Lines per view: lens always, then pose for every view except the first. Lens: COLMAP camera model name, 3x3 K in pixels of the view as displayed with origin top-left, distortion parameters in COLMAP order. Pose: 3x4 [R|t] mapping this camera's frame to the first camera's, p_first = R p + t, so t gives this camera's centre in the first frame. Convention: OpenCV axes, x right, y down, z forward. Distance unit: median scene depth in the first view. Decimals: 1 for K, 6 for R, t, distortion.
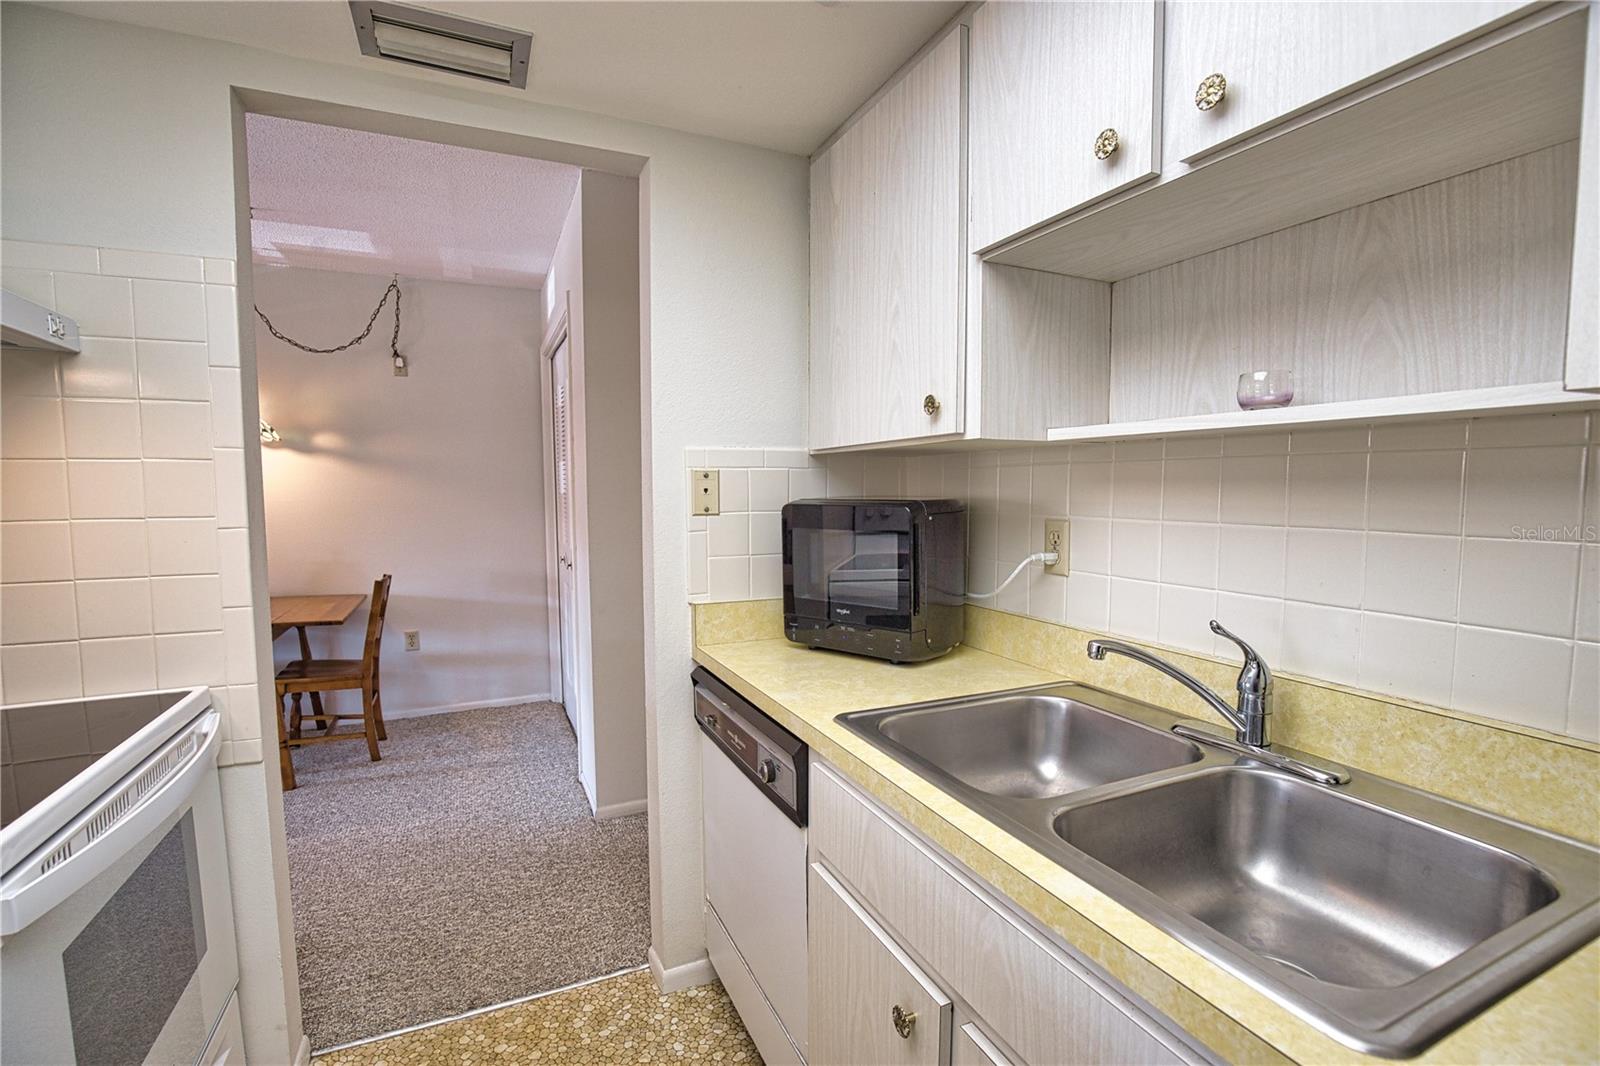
lens RADIAL K [[729.7, 0, 810.6], [0, 729.7, 539.8], [0, 0, 1]] dist [-0.035825, 0.006971]
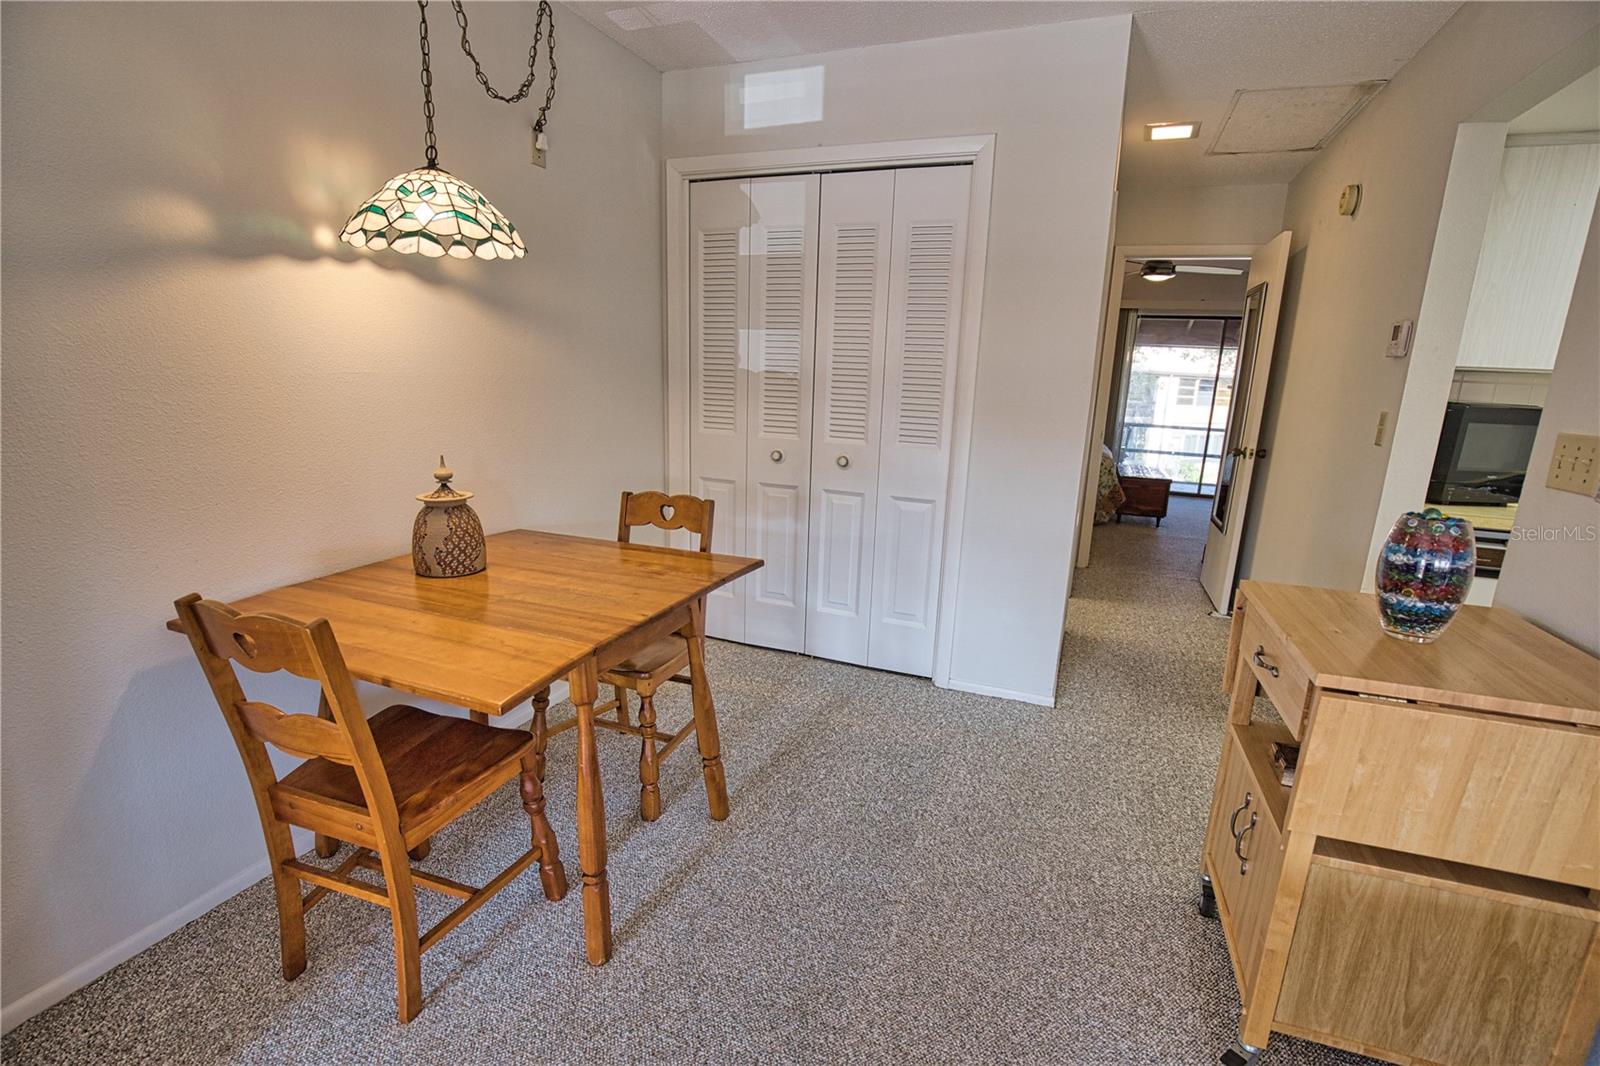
lens RADIAL K [[729.7, 0, 814.3], [0, 729.7, 537.4], [0, 0, 1]] dist [-0.035825, 0.006971]
pose [[0.712806, -0.131202, 0.688980, -0.959465], [0.010379, 0.984213, 0.176685, -0.027265], [-0.701285, -0.118791, 0.702914, 0.426561]]
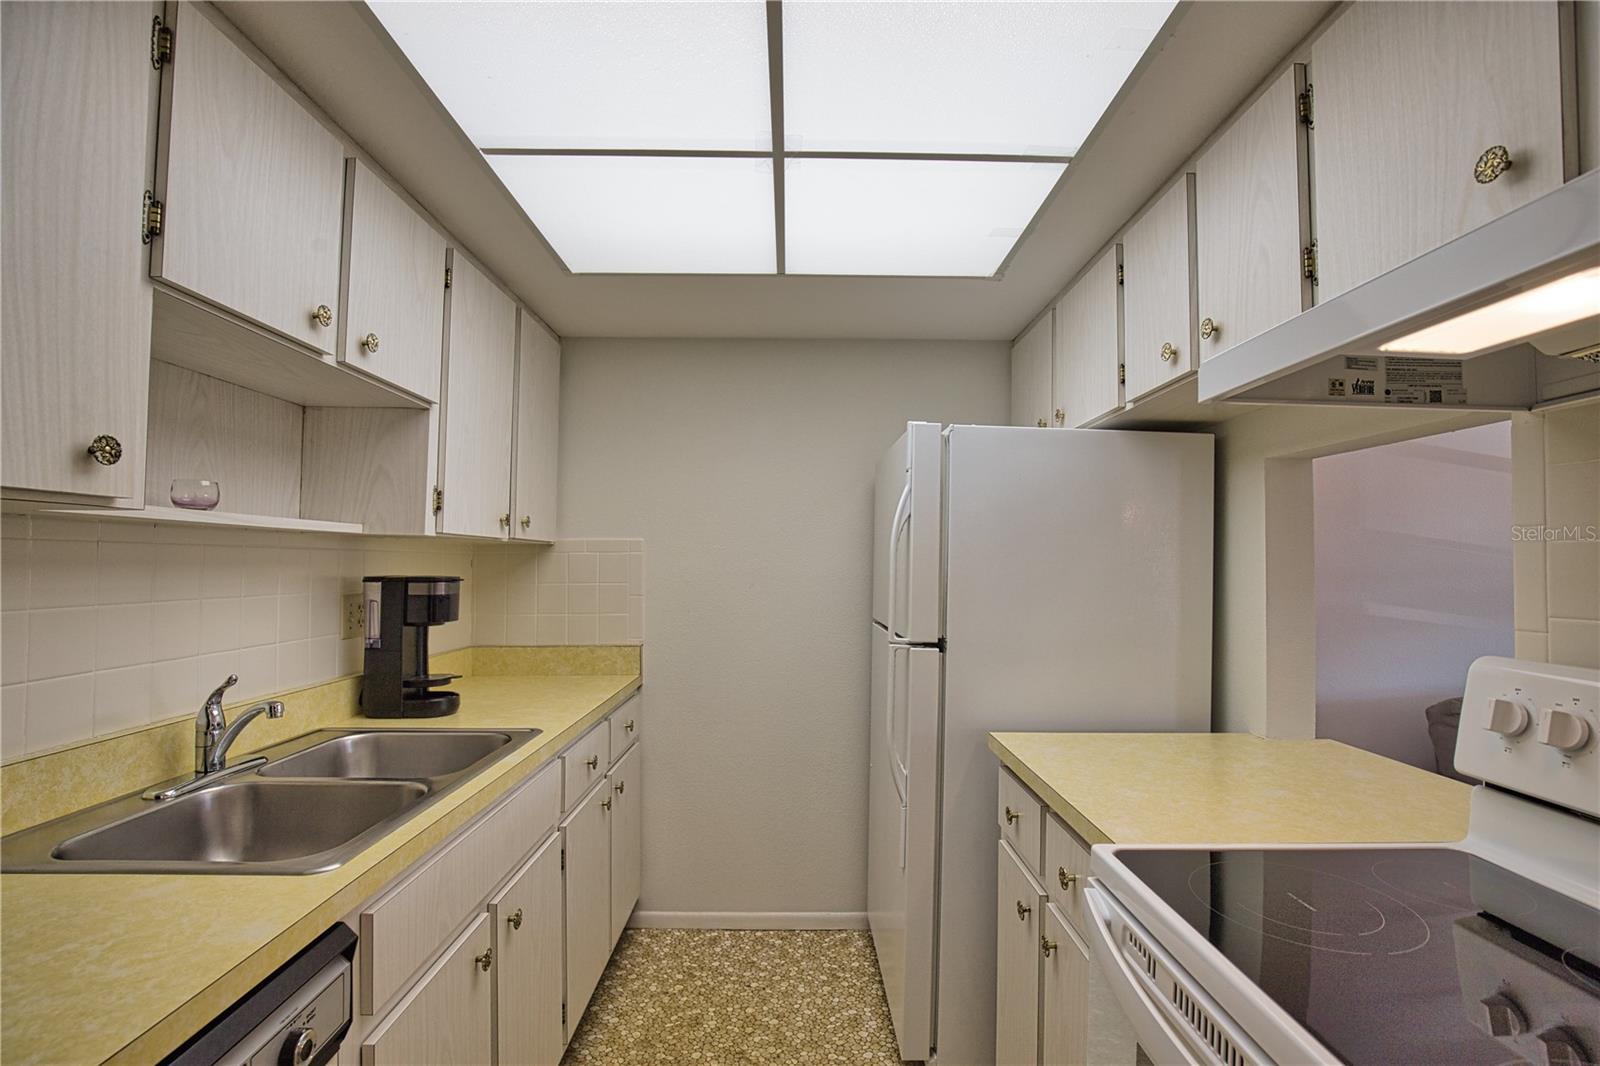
lens RADIAL K [[729.7, 0, 807.1], [0, 729.7, 542.8], [0, 0, 1]] dist [-0.035825, 0.006971]
pose [[-0.916059, 0.009436, 0.400932, -0.253691], [0.026680, 0.998942, 0.037450, -0.040686], [-0.400154, 0.045003, -0.915342, 0.502877]]
